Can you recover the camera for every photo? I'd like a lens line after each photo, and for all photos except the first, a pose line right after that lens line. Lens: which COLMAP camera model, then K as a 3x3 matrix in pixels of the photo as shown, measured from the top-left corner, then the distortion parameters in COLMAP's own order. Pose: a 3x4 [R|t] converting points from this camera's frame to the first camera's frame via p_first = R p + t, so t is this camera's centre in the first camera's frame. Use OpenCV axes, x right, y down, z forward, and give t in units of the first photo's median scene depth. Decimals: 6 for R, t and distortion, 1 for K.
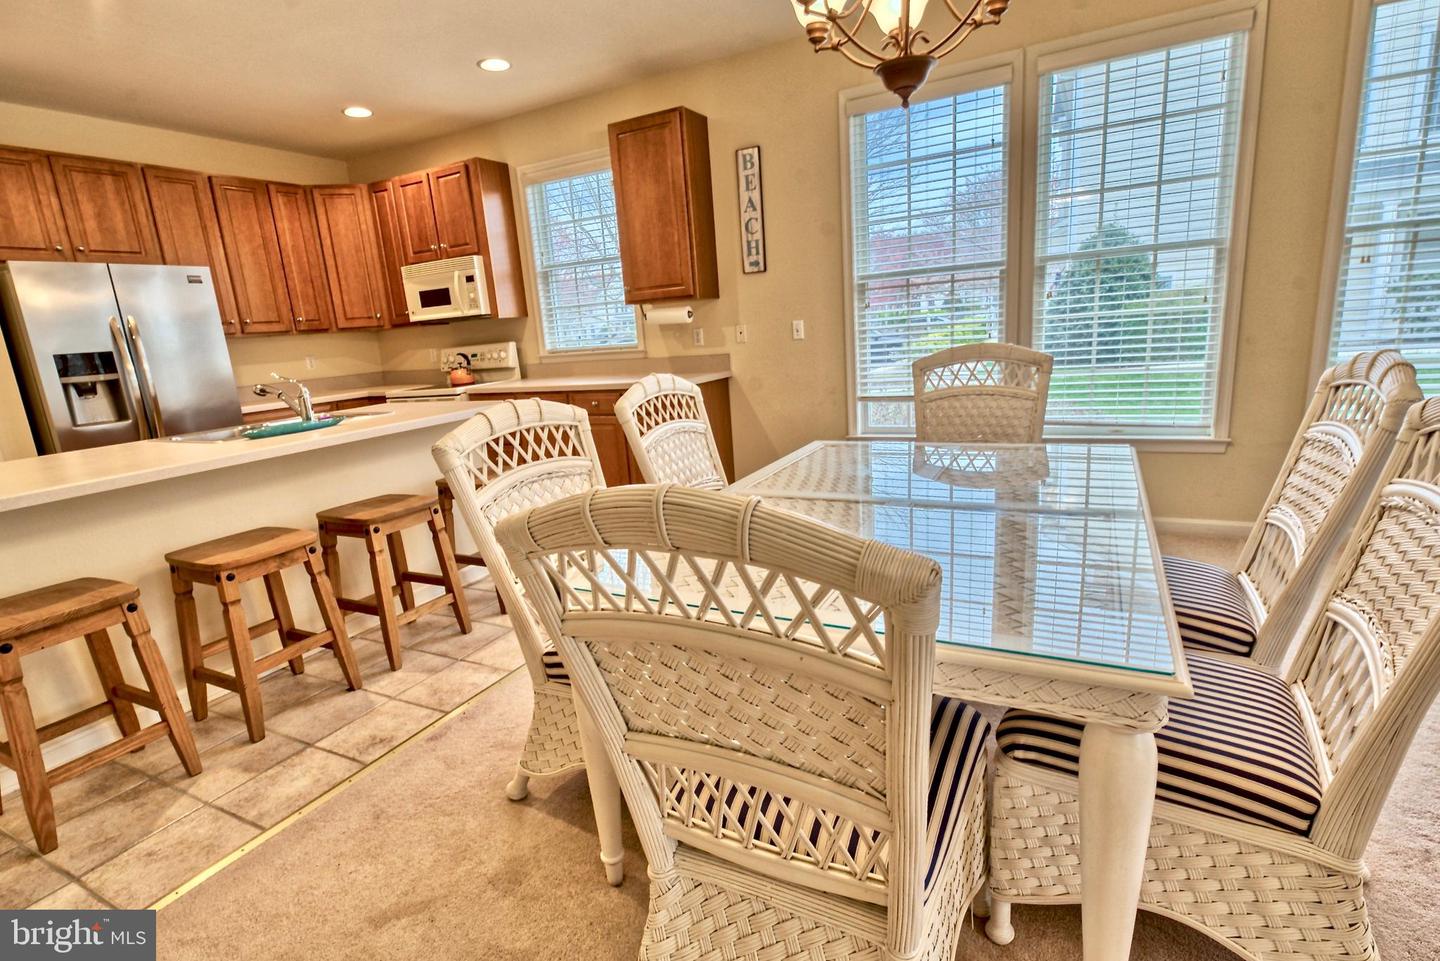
lens RADIAL K [[690.5, 0, 719.2], [0, 690.5, 490.4], [0, 0, 1]] dist [-0.011177, 0.000052]
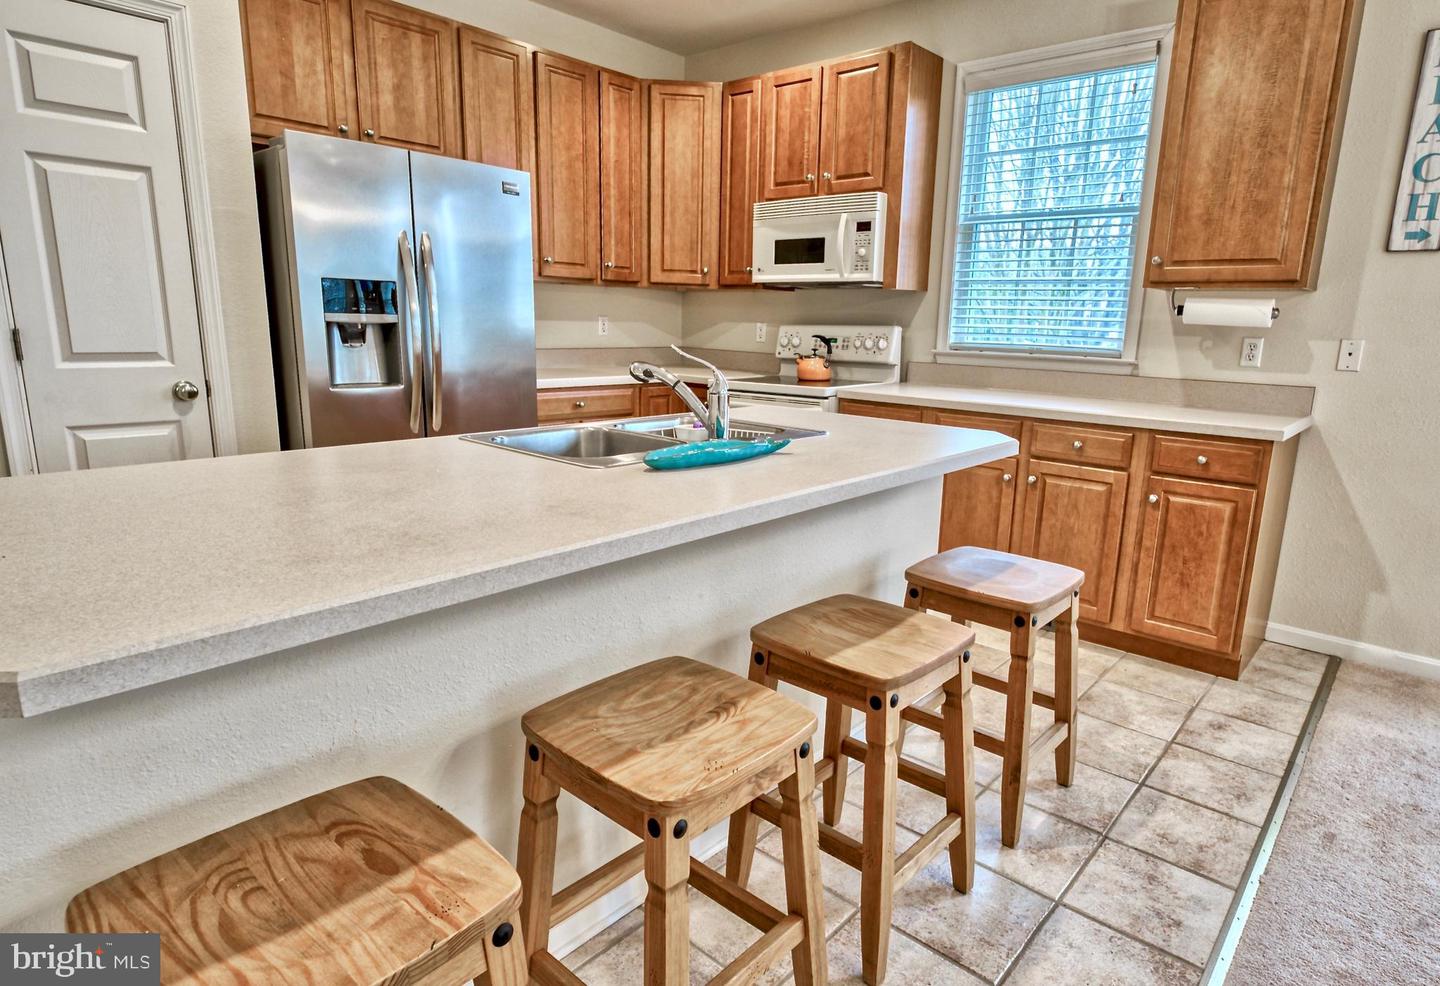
lens RADIAL K [[805.3, 0, 766.3], [0, 805.3, 490.7], [0, 0, 1]] dist [0.003807, -0.003379]
pose [[0.969357, 0.143114, -0.199661, -0.260431], [-0.147021, 0.989122, -0.004803, -0.037421], [0.196802, 0.034010, 0.979853, 0.227918]]
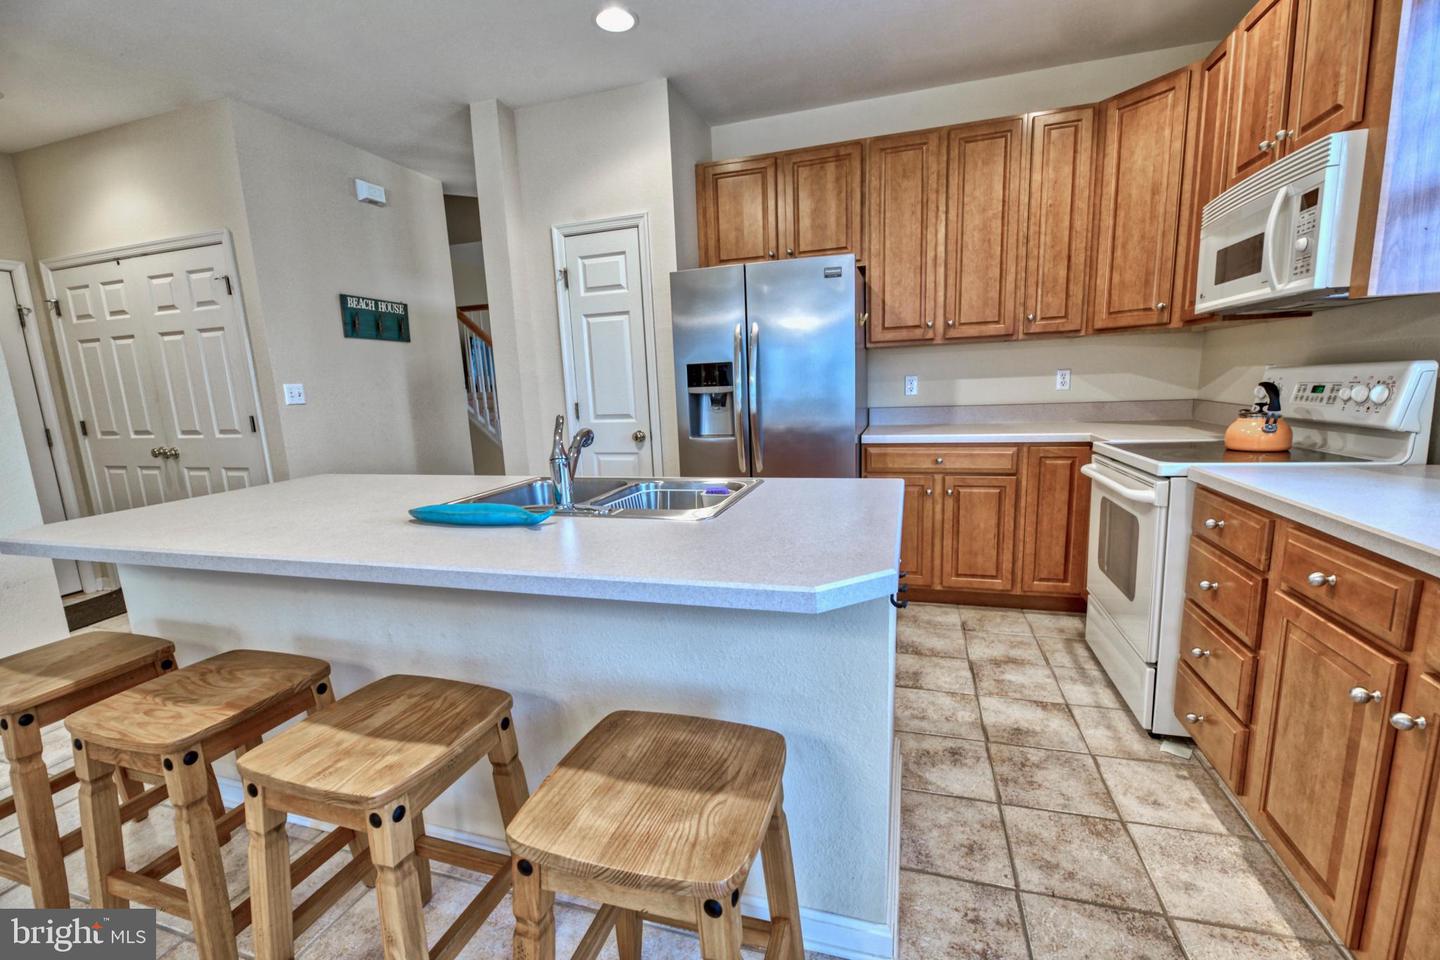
lens RADIAL K [[606.4, 0, 719.8], [0, 606.4, 486.4], [0, 0, 1]] dist [-0.003669, -0.001761]
pose [[0.179401, 0.231323, -0.956193, -0.054222], [-0.201143, 0.960054, 0.194519, -0.148022], [0.962994, 0.157434, 0.218763, 0.622106]]
